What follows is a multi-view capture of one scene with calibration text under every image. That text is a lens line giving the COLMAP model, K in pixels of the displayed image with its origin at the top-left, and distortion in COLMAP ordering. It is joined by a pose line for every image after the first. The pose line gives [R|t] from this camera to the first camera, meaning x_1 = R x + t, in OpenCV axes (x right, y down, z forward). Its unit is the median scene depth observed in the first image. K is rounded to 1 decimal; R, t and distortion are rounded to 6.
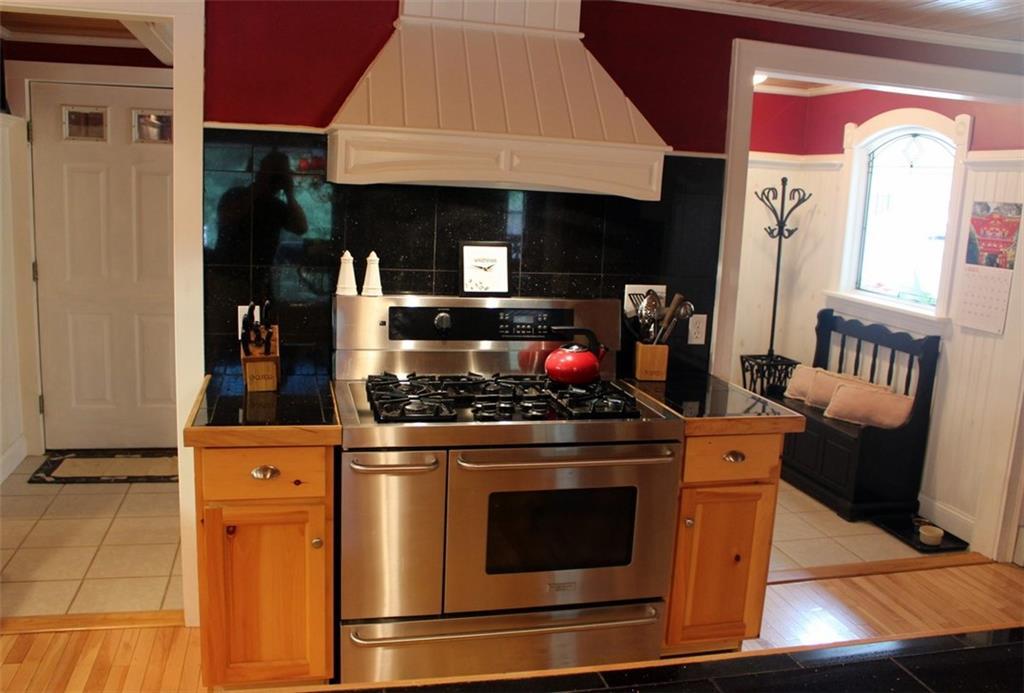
lens RADIAL K [[850.8, 0, 511.0], [0, 850.8, 347.8], [0, 0, 1]] dist [-0.014165, -0.002450]
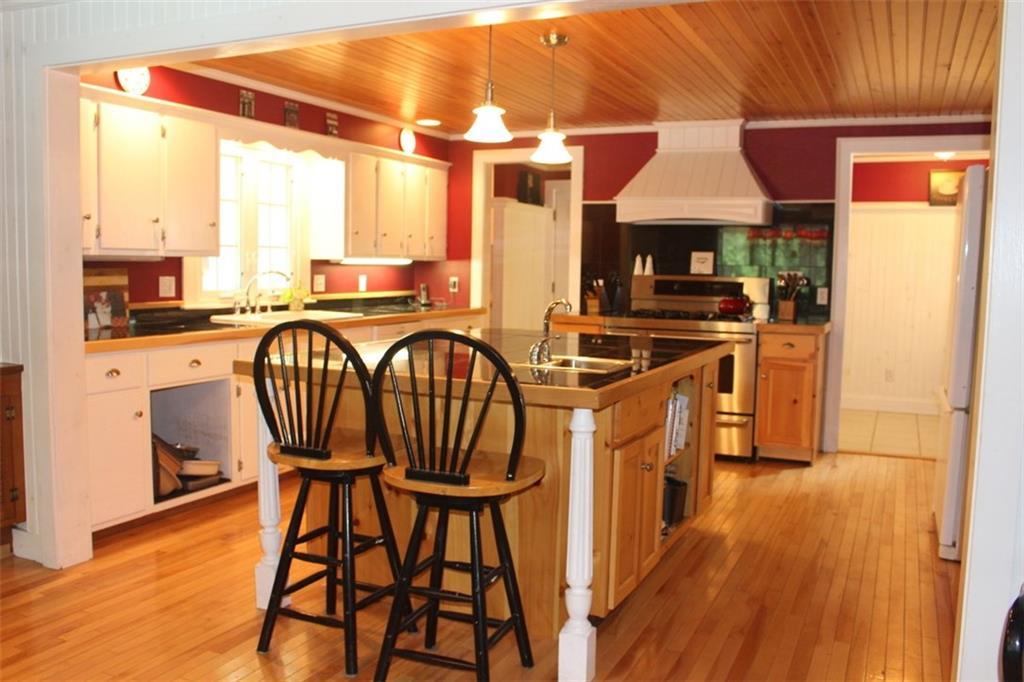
lens RADIAL K [[869.5, 0, 510.7], [0, 869.5, 339.7], [0, 0, 1]] dist [-0.113154, 0.005285]
pose [[0.784532, 0.021993, -0.619698, 0.936495], [-0.092519, 0.992336, -0.081911, 0.317064], [0.613147, 0.121595, 0.780554, -0.922880]]
